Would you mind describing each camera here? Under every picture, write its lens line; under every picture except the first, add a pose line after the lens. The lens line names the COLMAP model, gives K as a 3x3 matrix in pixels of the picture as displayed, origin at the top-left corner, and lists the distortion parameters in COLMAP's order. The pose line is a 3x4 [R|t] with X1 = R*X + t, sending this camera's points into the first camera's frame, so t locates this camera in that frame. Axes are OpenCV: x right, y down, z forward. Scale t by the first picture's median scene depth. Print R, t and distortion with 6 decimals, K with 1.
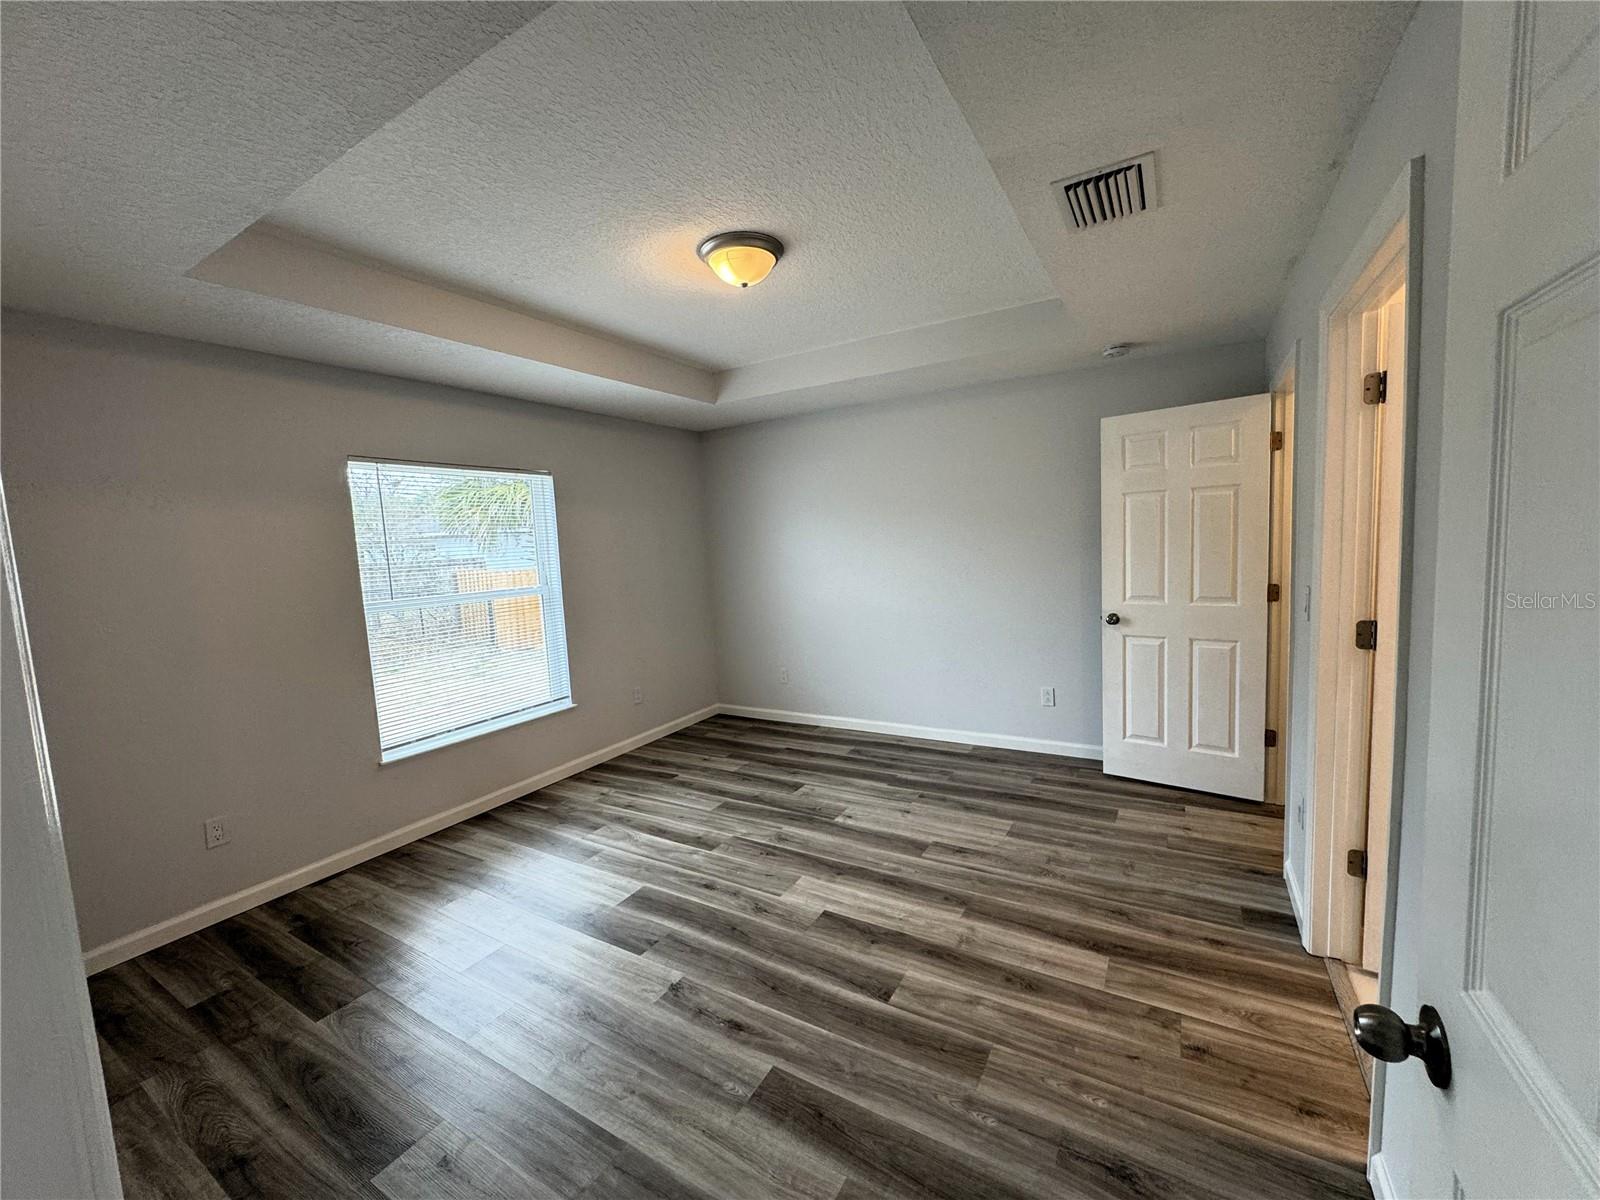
lens RADIAL K [[642.1, 0, 796.6], [0, 642.1, 598.7], [0, 0, 1]] dist [-0.004088, 0.000587]
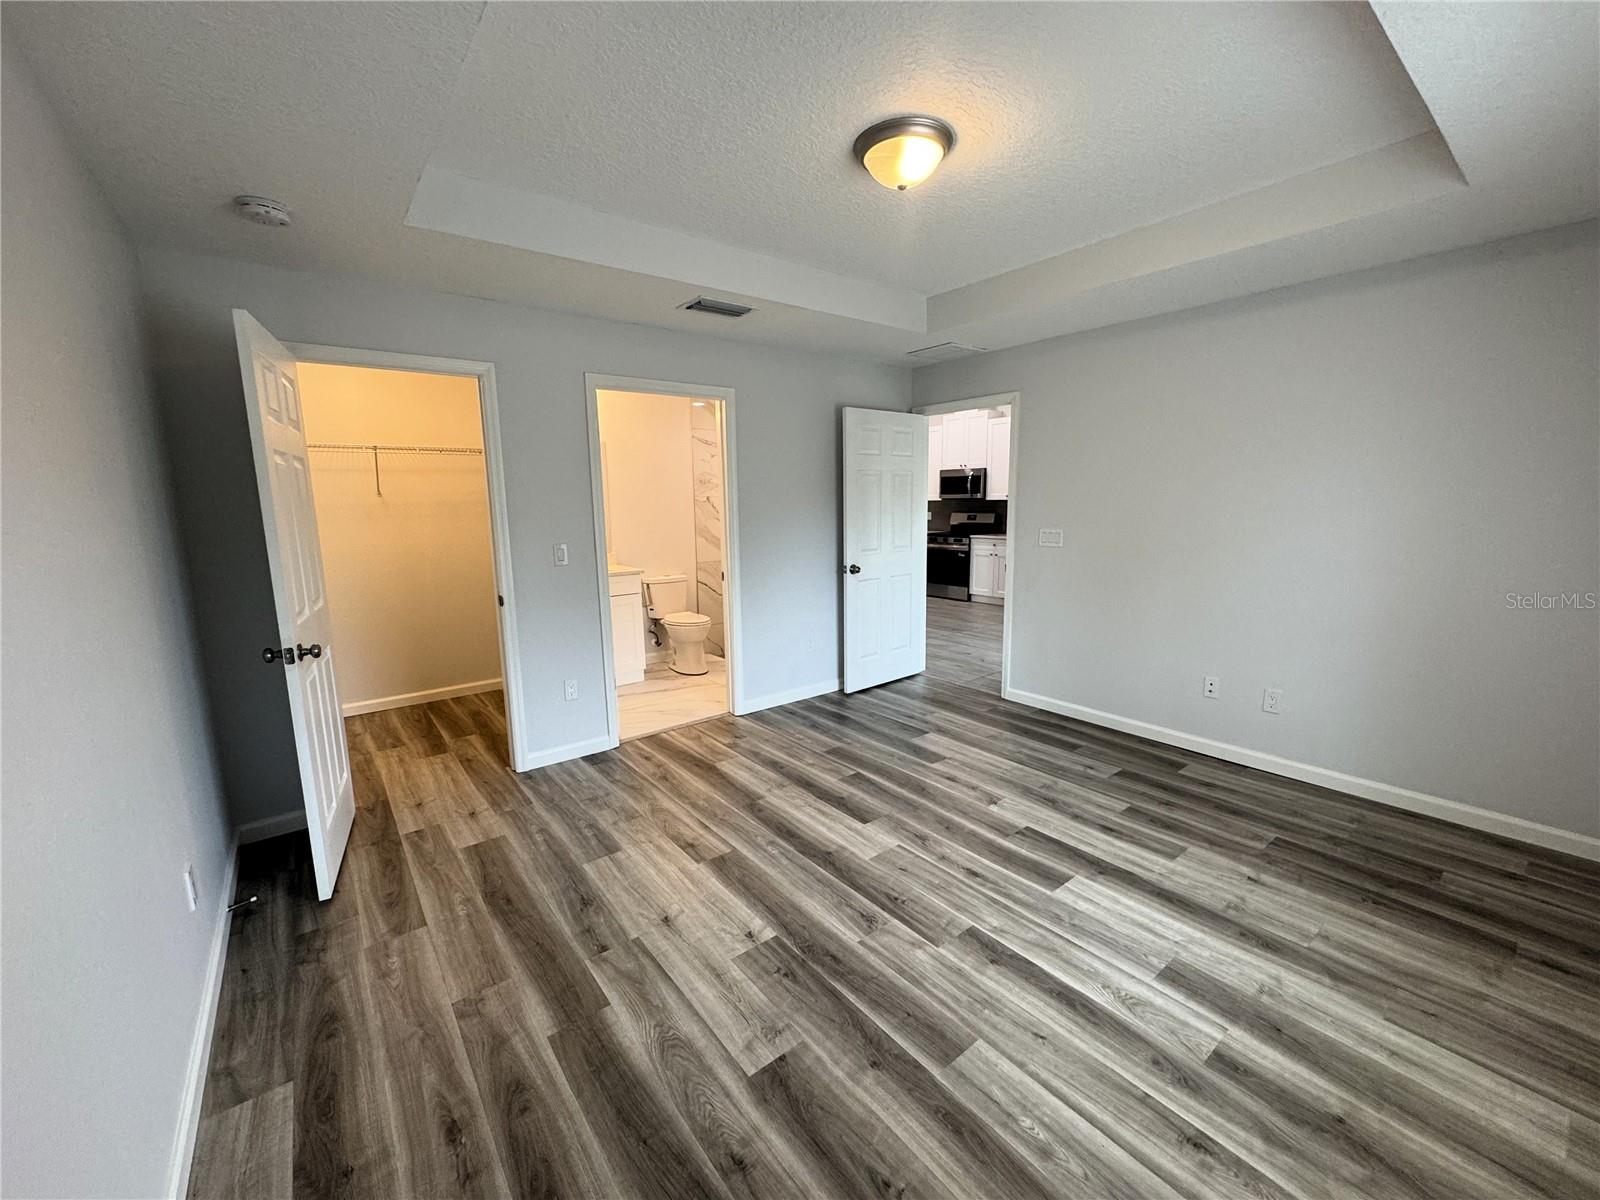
lens RADIAL K [[642.1, 0, 802.0], [0, 642.1, 611.0], [0, 0, 1]] dist [-0.004088, 0.000587]
pose [[-0.934105, 0.003357, 0.356984, -0.393384], [0.094947, 0.966278, 0.239356, -0.235500], [-0.344142, 0.257478, -0.902924, 3.005845]]
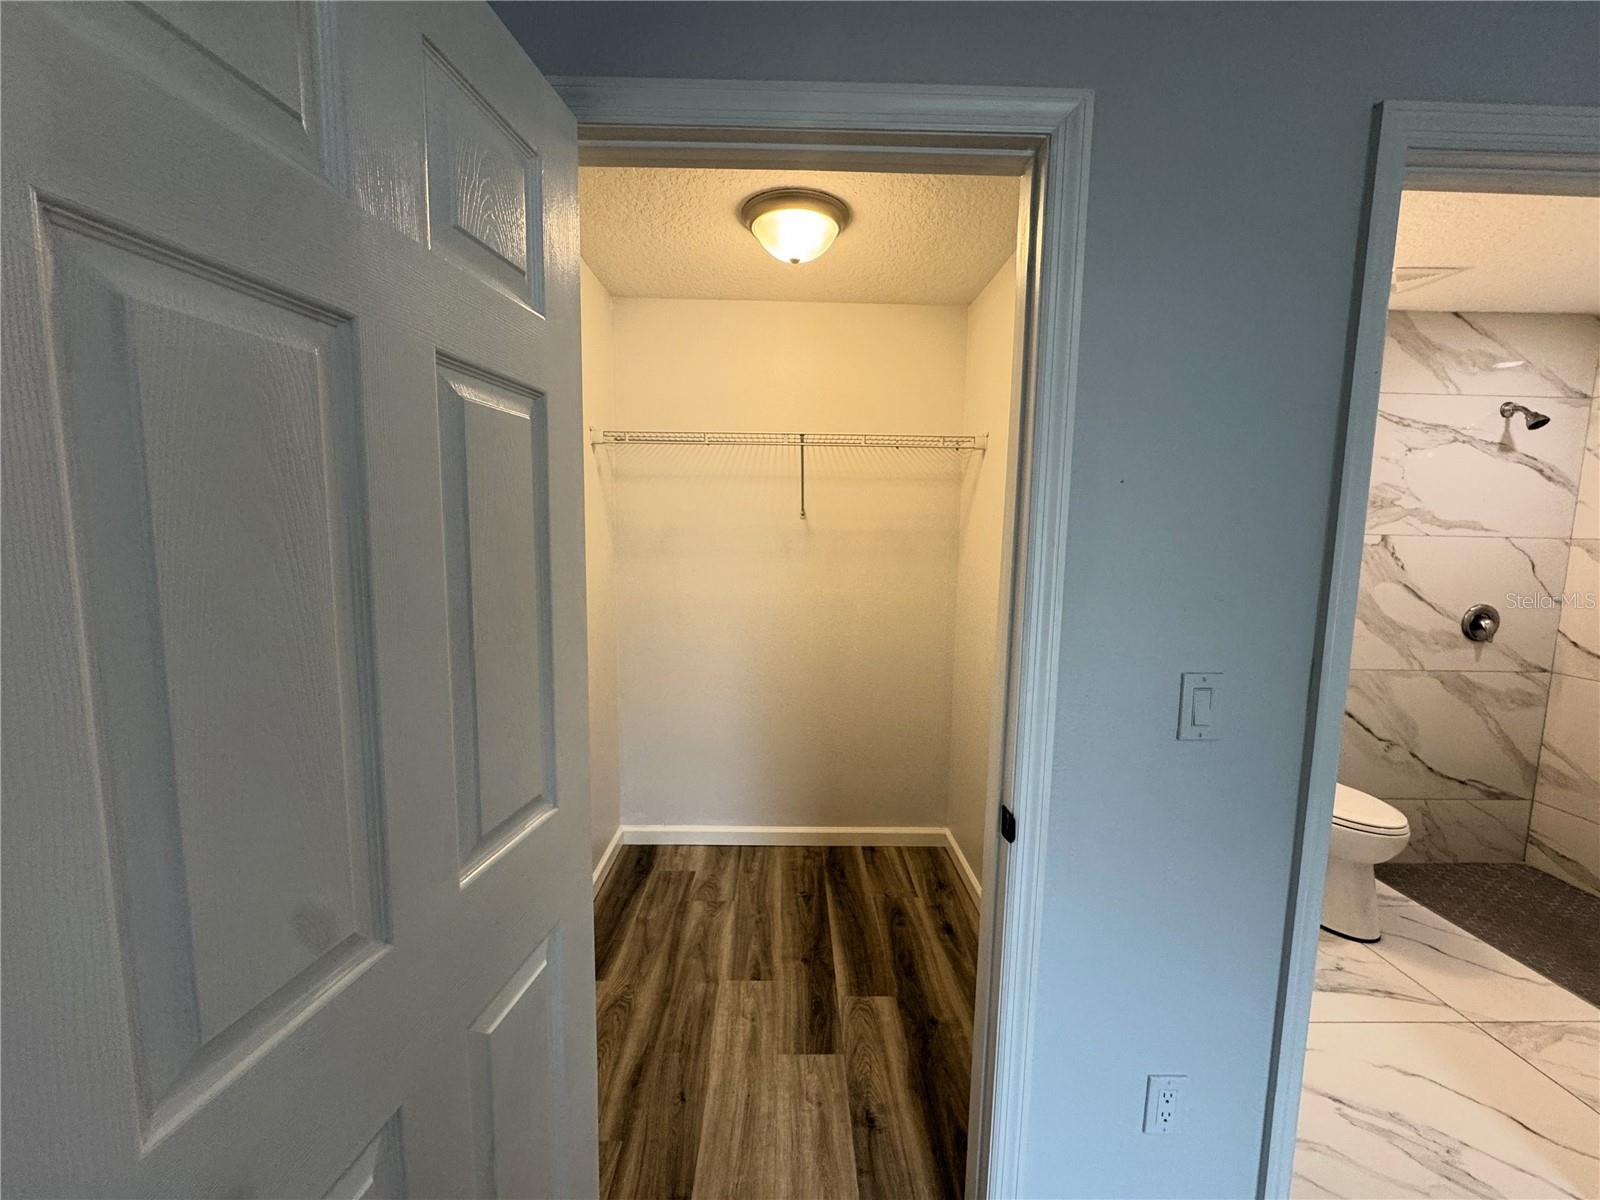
lens RADIAL K [[642.1, 0, 794.3], [0, 642.1, 606.4], [0, 0, 1]] dist [-0.004088, 0.000587]
pose [[-0.535230, -0.047420, 0.843374, 0.726721], [0.095887, 0.988559, 0.116435, -0.205317], [-0.839246, 0.143188, -0.524559, 2.054380]]
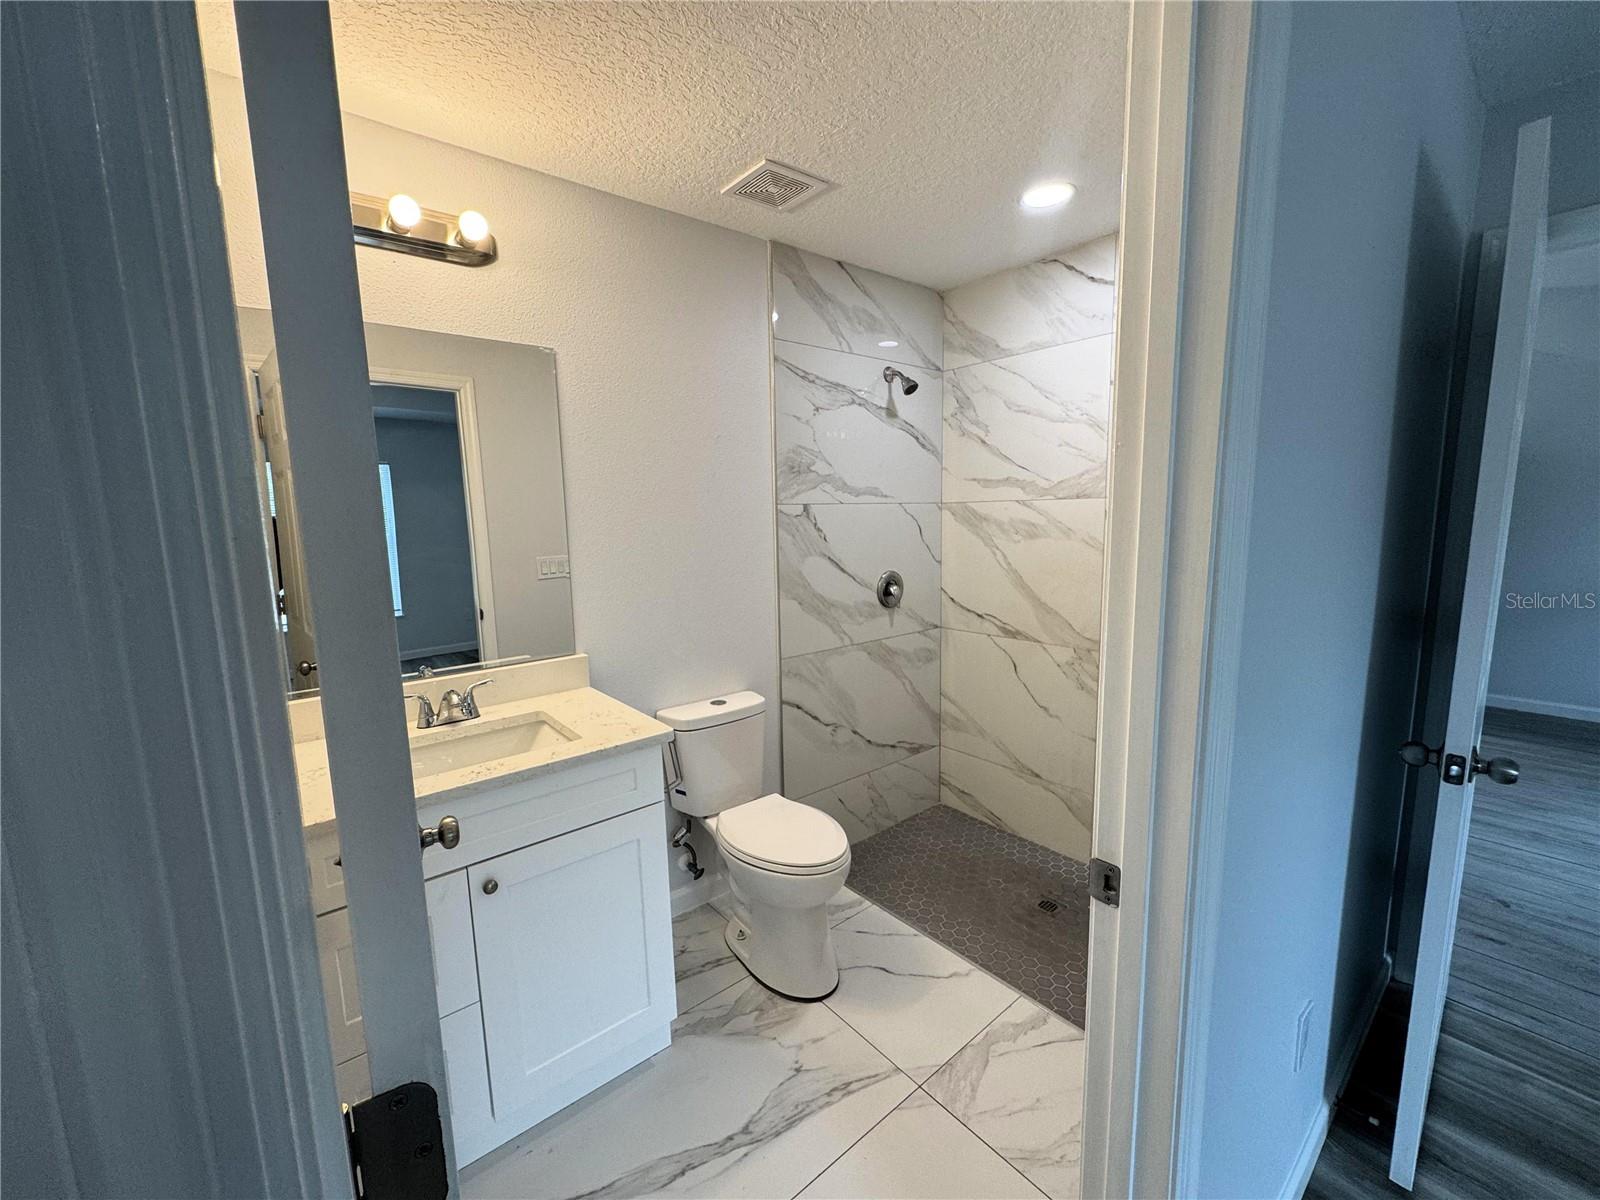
lens RADIAL K [[642.1, 0, 799.2], [0, 642.1, 600.3], [0, 0, 1]] dist [-0.004088, 0.000587]
pose [[-0.940826, 0.028605, 0.337680, 0.830664], [0.105856, 0.971379, 0.212645, -0.151844], [-0.321933, 0.235808, -0.916926, 1.313369]]
